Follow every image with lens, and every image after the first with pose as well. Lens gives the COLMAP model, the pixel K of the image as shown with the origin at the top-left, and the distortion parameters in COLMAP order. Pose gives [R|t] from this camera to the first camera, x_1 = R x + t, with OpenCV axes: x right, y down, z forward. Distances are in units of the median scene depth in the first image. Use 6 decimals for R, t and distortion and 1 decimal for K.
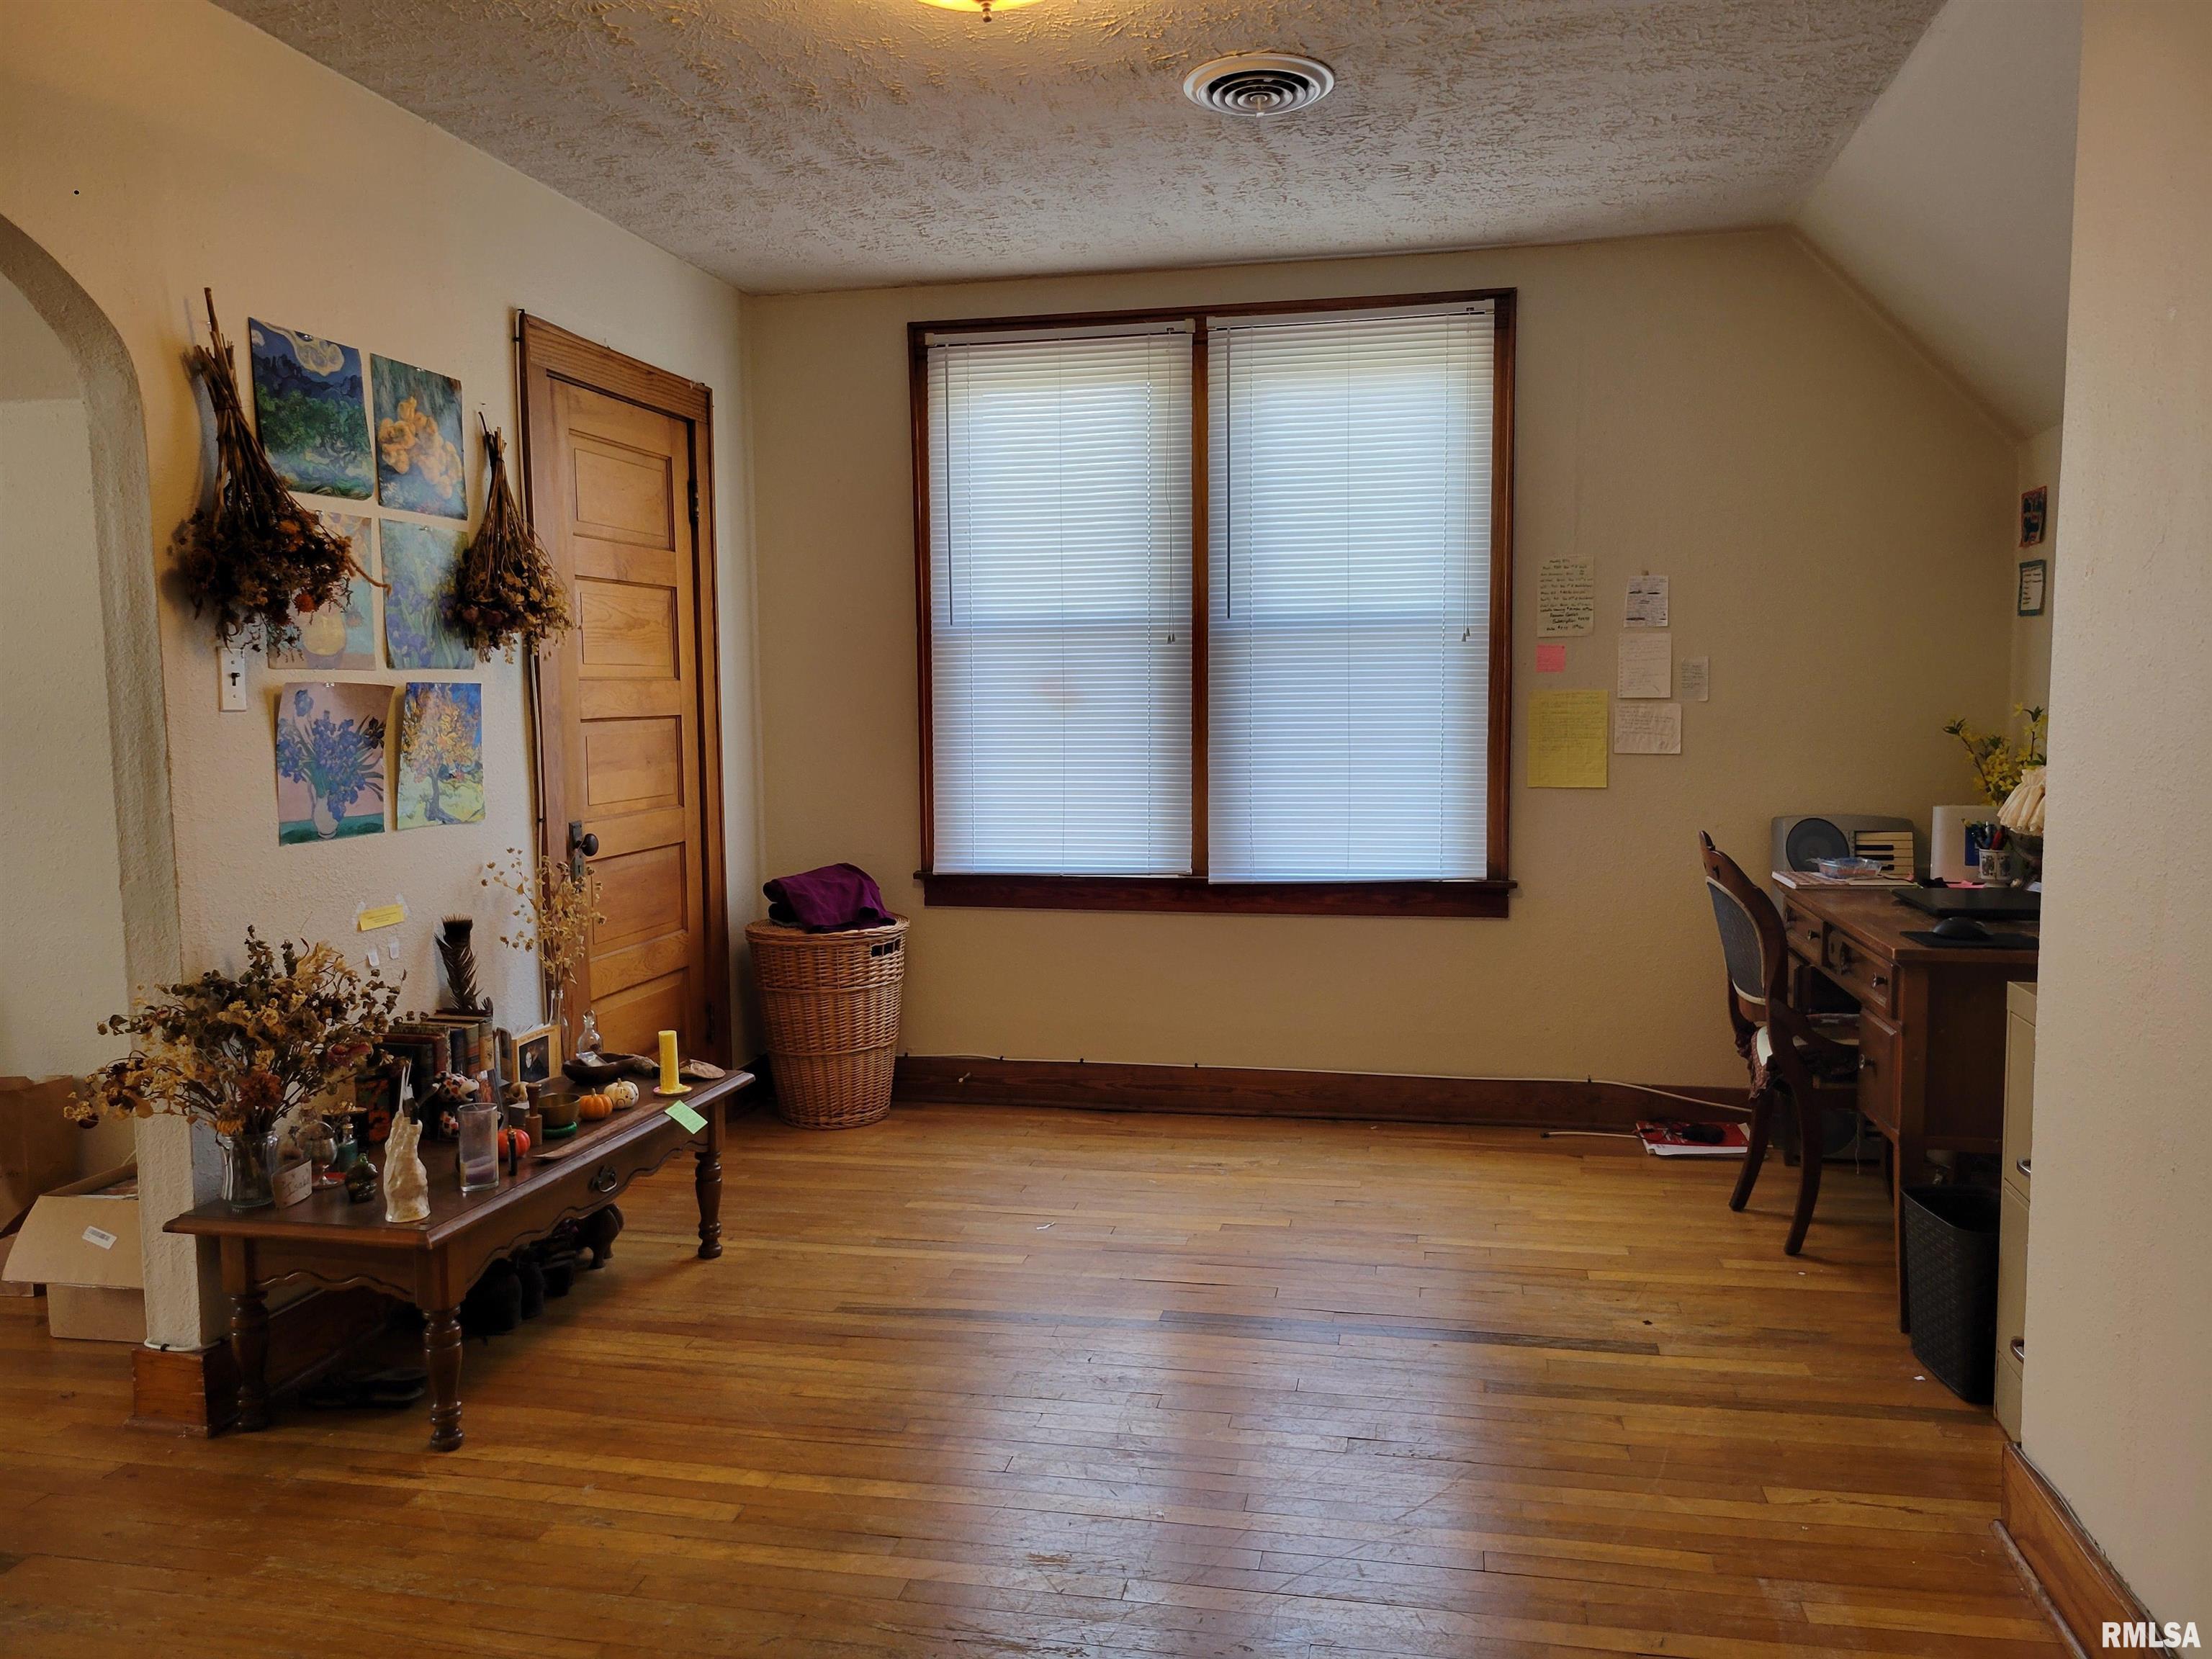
lens RADIAL K [[1674.5, 0, 1106.3], [0, 1674.5, 832.6], [0, 0, 1]] dist [0.033683, -0.018087]
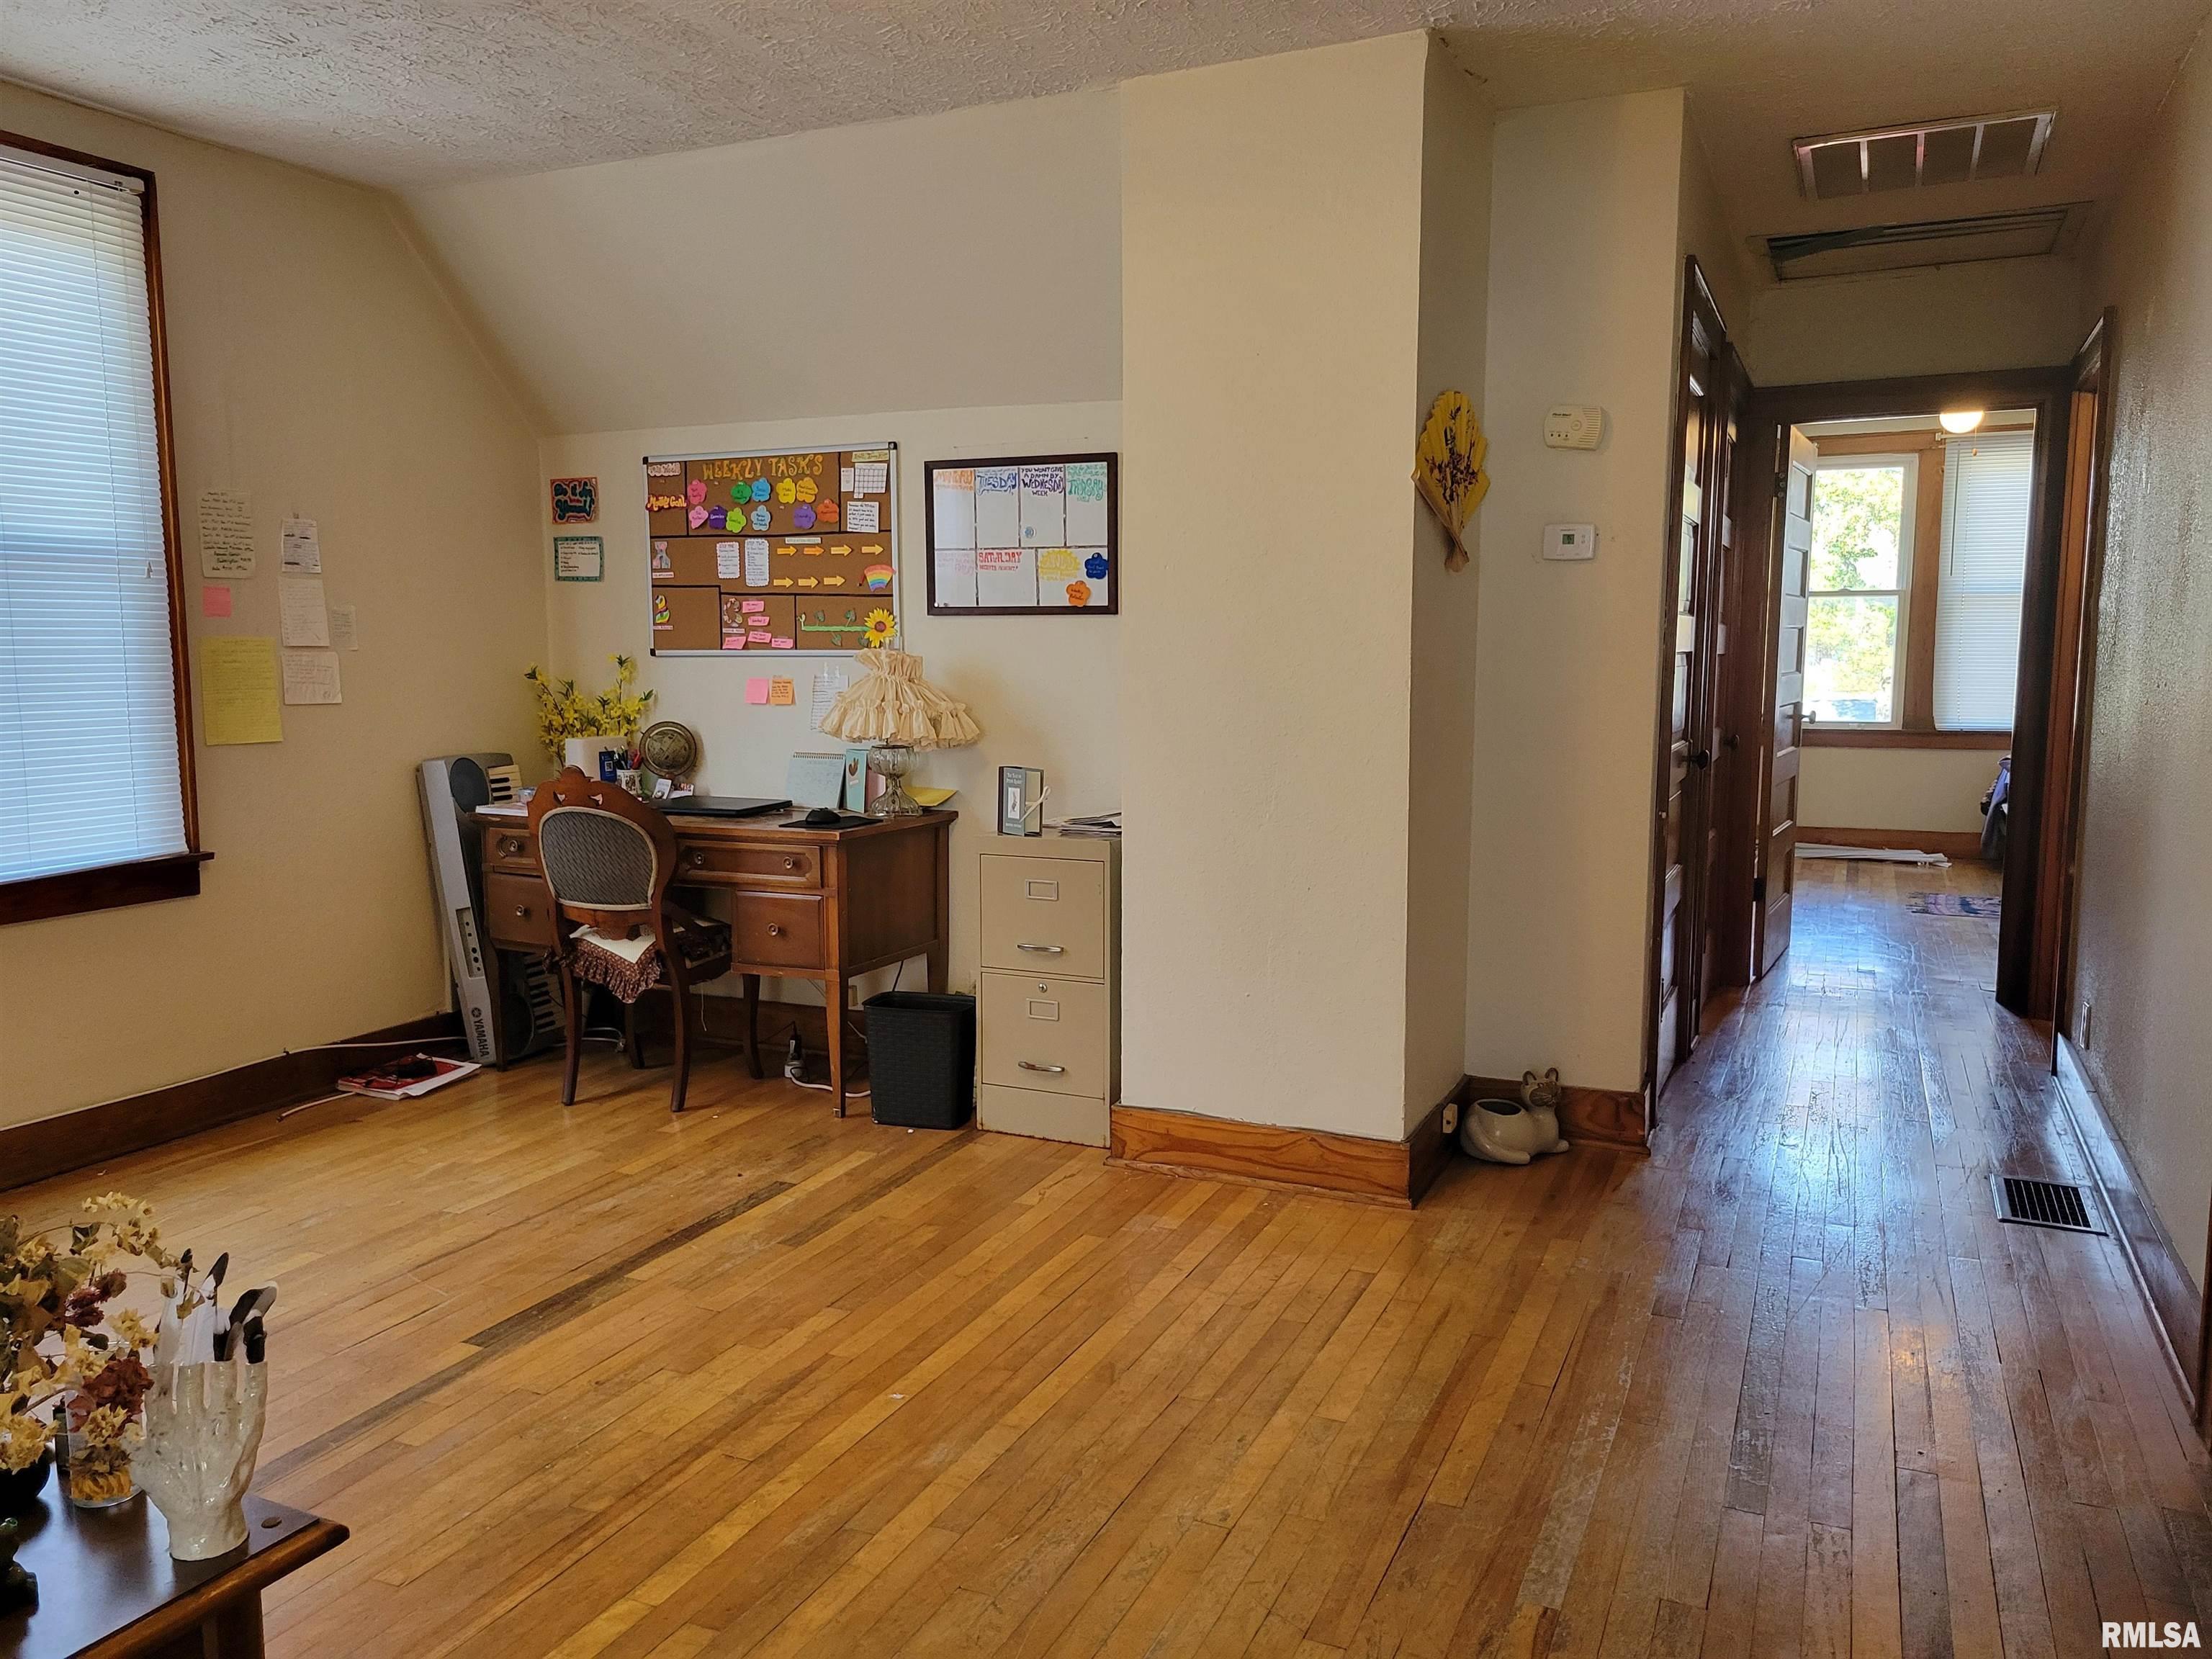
lens RADIAL K [[1674.5, 0, 1103.7], [0, 1674.5, 832.7], [0, 0, 1]] dist [0.033683, -0.018087]
pose [[0.209206, -0.104012, 0.972324, -0.569081], [0.080739, 0.992769, 0.088827, -0.023935], [-0.974533, 0.059922, 0.216091, 0.368747]]
